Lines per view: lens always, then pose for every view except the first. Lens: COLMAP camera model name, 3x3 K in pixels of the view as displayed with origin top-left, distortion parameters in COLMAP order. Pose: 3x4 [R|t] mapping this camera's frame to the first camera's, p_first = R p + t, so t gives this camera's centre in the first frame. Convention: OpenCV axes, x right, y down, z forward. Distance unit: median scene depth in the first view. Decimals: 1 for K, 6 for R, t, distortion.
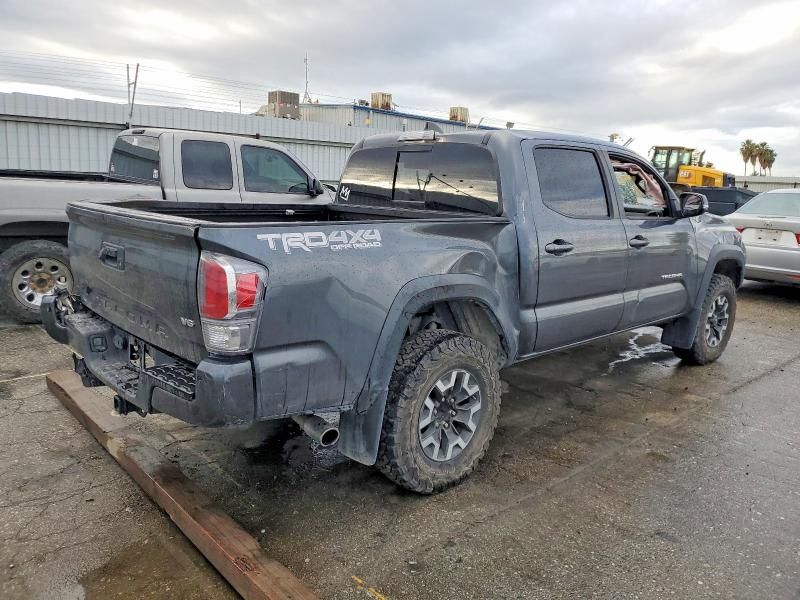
lens RADIAL K [[624.2, 0, 400.0], [0, 624.2, 300.0], [0, 0, 1]] dist [0.032421, 0.001166]
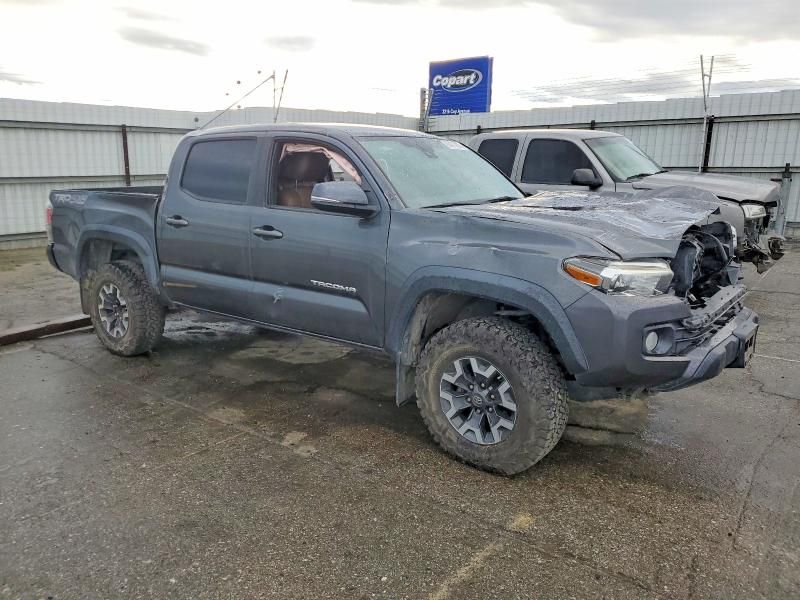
lens RADIAL K [[594.2, 0, 400.0], [0, 594.2, 300.0], [0, 0, 1]] dist [0.003924, 0.001798]
pose [[0.184797, 0.191682, -0.963903, 1.277456], [-0.175065, 0.971529, 0.159635, -0.169315], [0.967058, 0.139246, 0.213093, 1.014346]]
